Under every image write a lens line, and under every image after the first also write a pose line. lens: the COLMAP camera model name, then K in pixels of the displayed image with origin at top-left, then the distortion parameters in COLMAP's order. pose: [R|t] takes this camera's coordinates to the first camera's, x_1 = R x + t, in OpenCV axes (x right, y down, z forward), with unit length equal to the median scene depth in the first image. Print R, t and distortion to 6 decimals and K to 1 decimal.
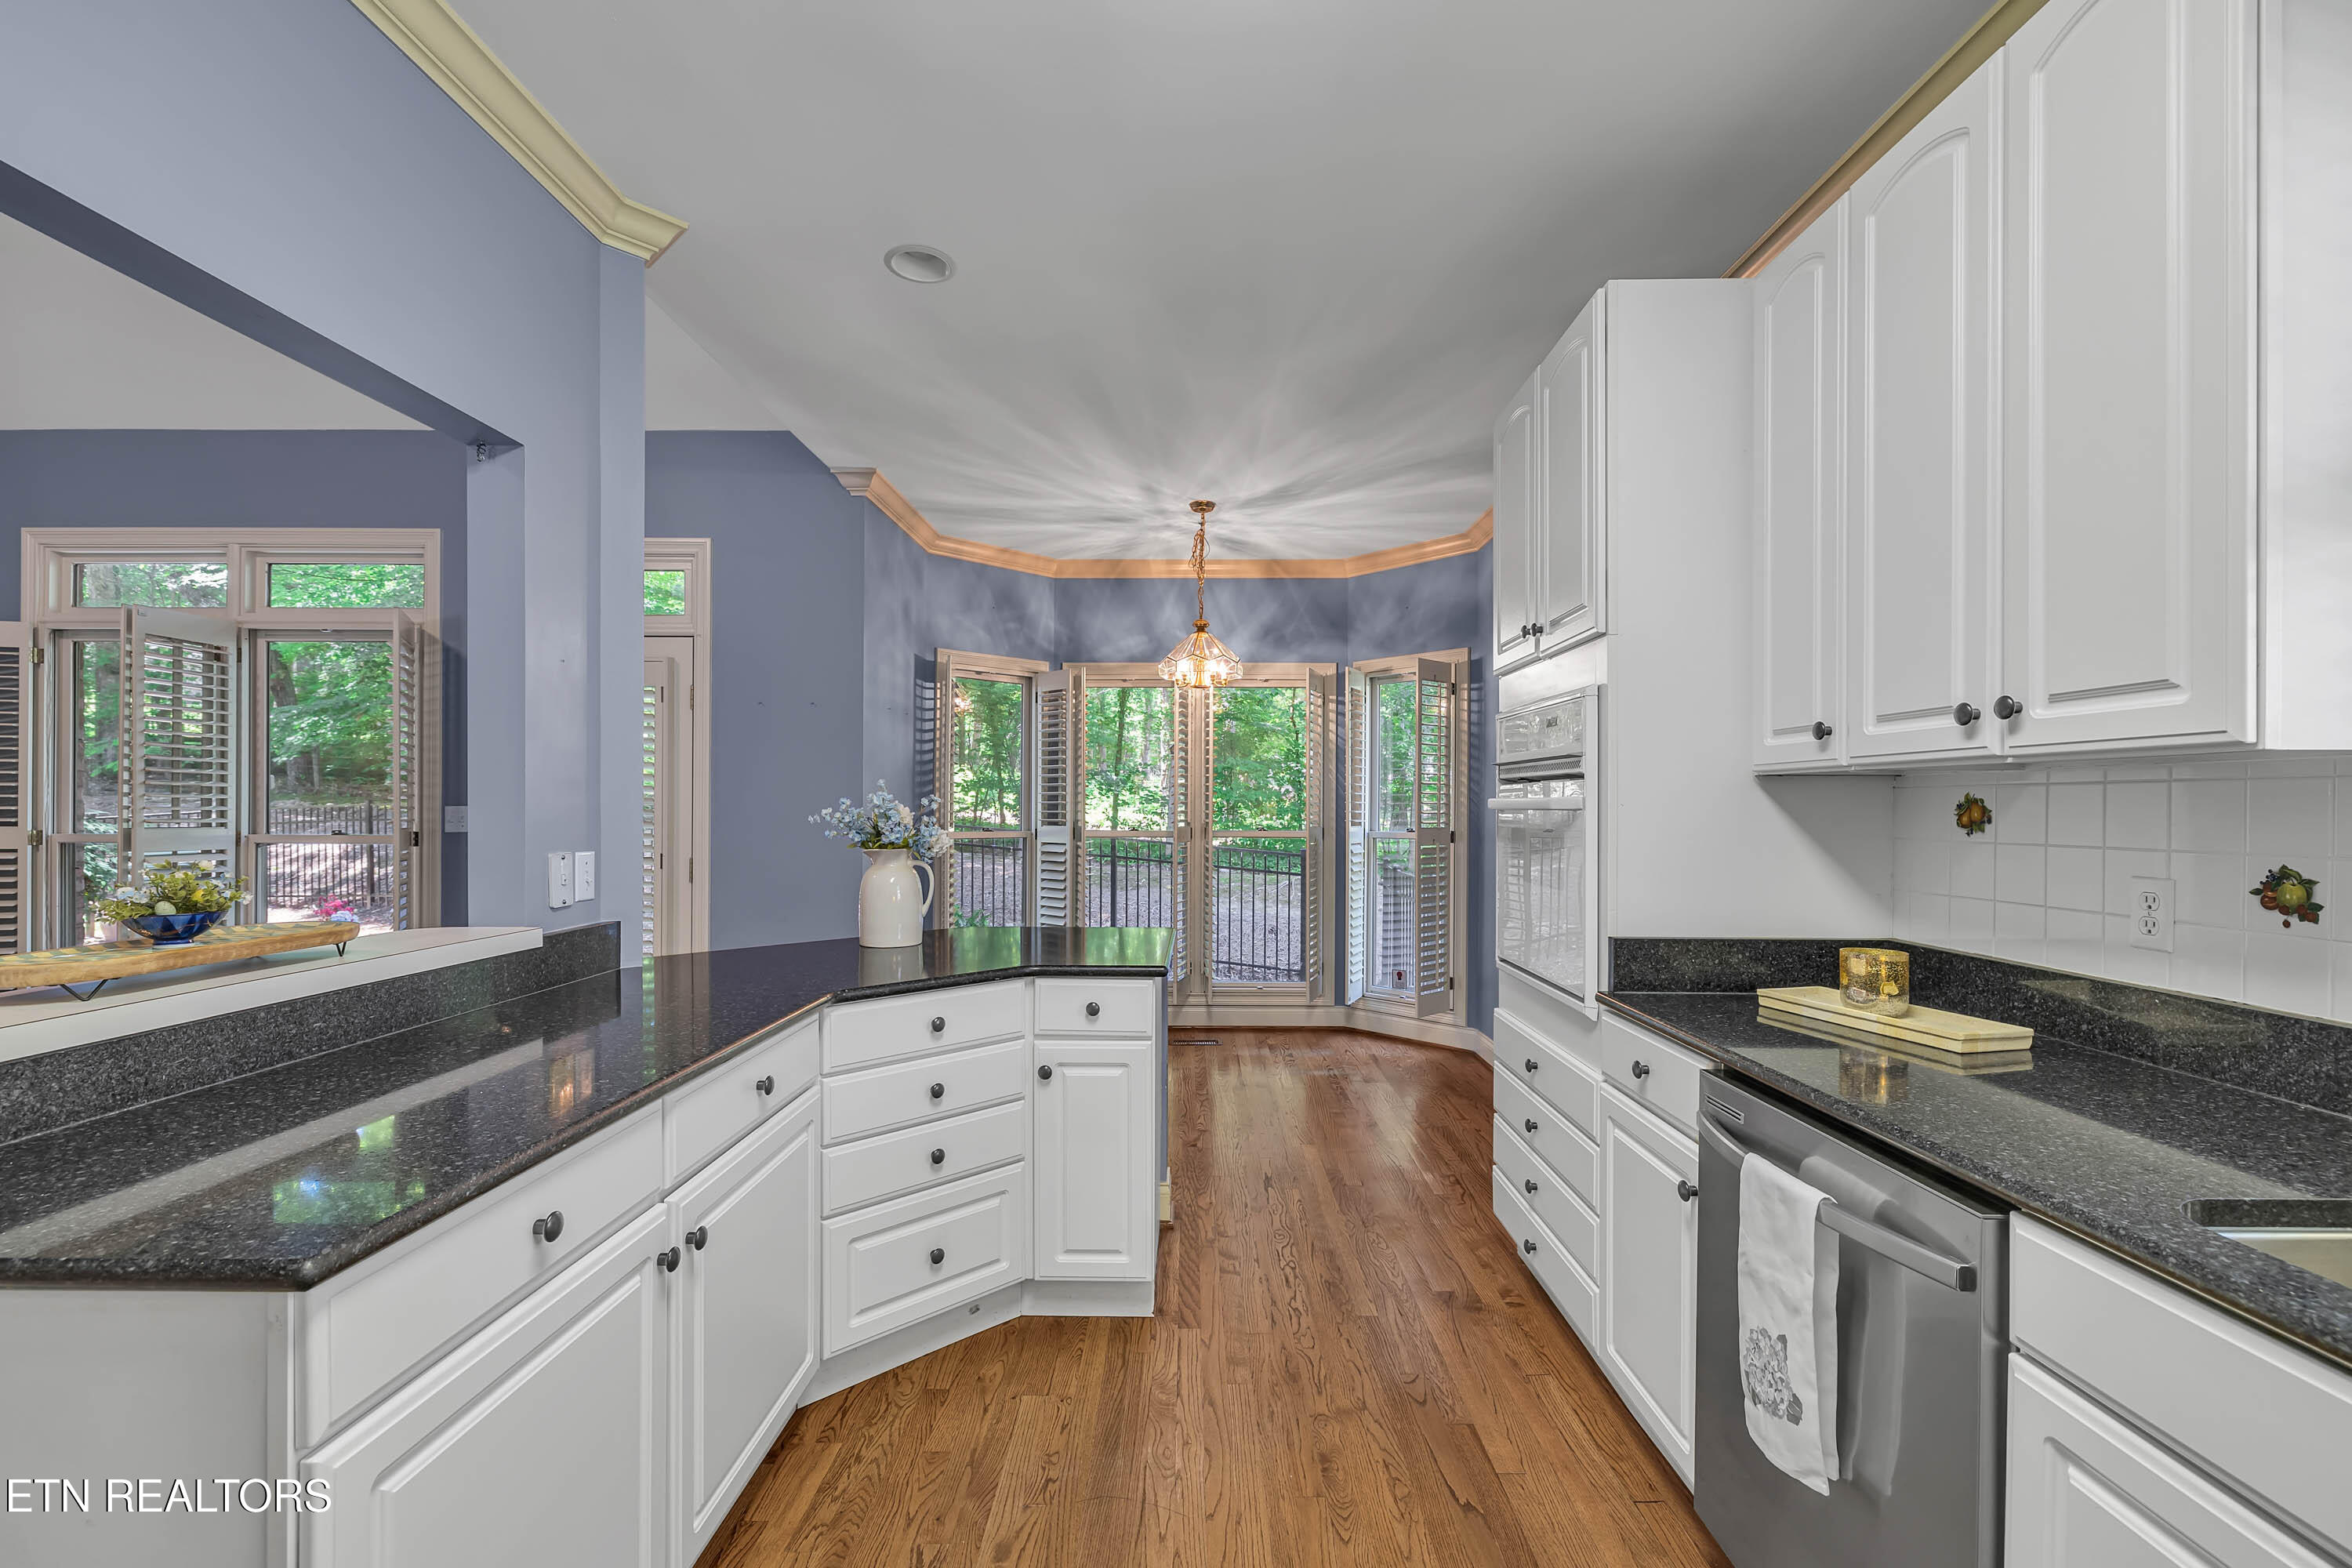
lens RADIAL K [[982.9, 0, 1176.5], [0, 982.9, 793.5], [0, 0, 1]] dist [-0.001452, 0.000165]
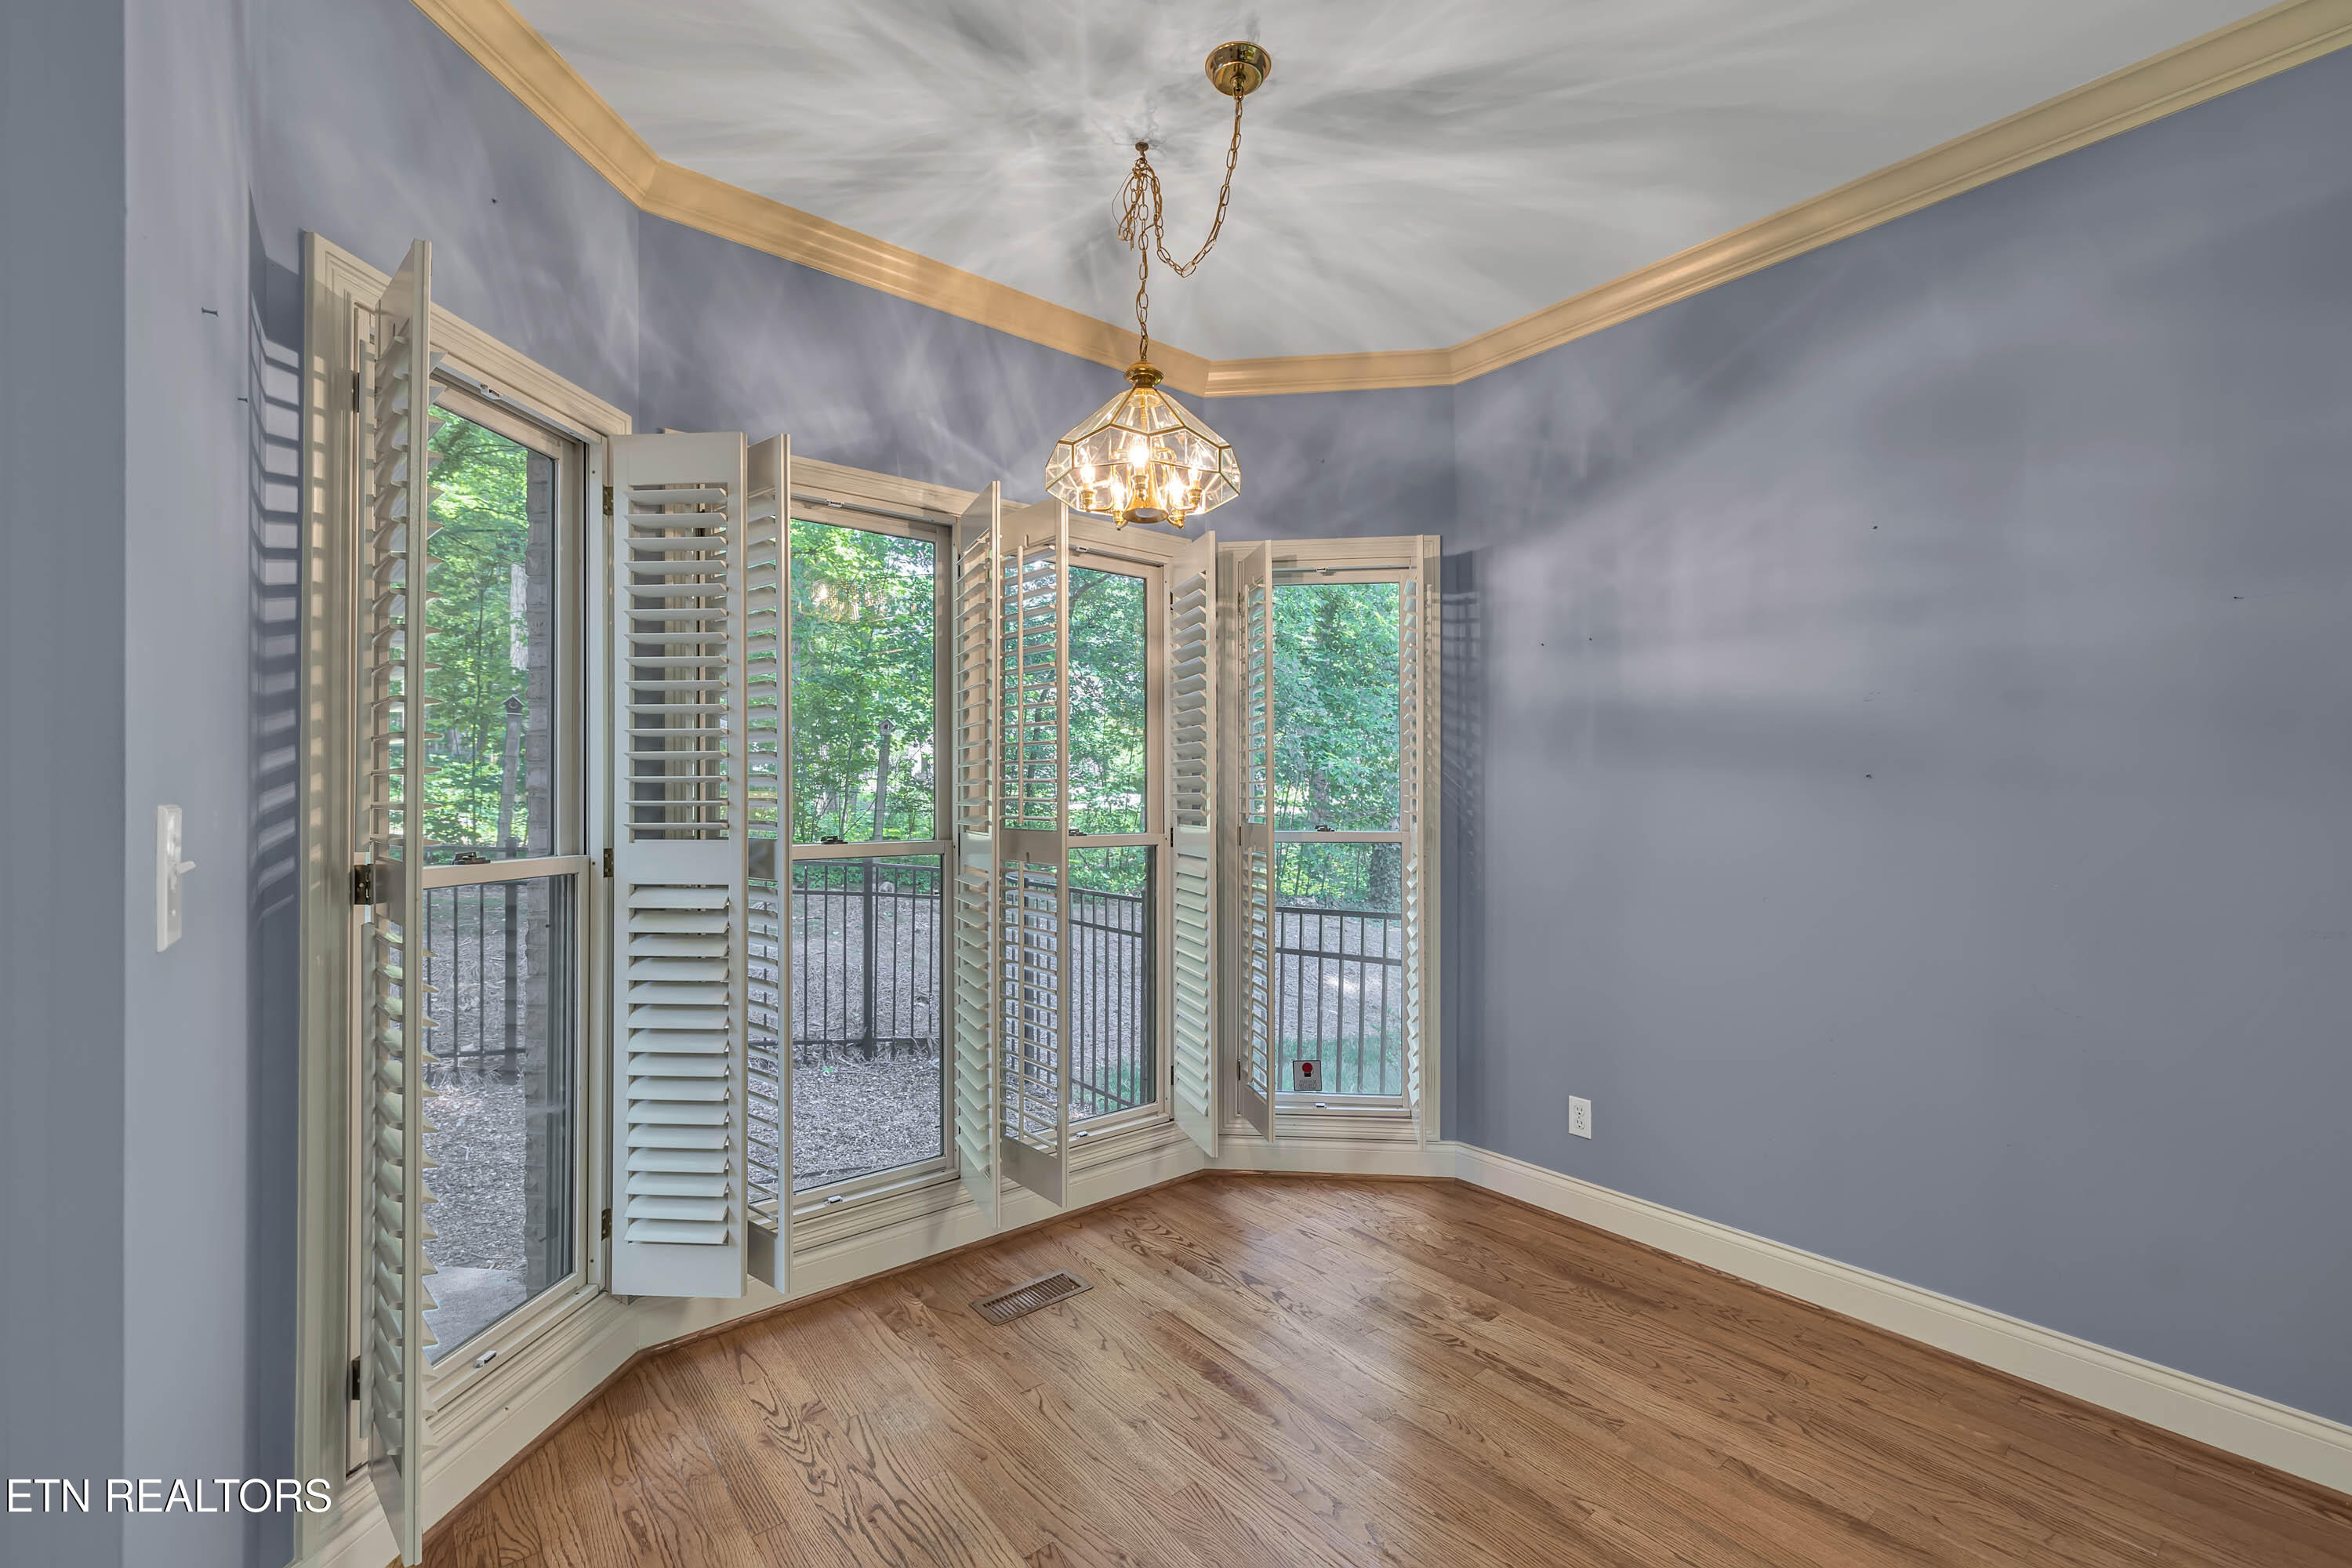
lens RADIAL K [[982.9, 0, 1176.5], [0, 982.9, 793.5], [0, 0, 1]] dist [-0.001452, 0.000165]
pose [[0.771337, -0.001695, 0.636424, -0.213456], [-0.006027, 0.999932, 0.009967, 0.009598], [-0.636398, -0.011524, 0.771275, 0.570934]]
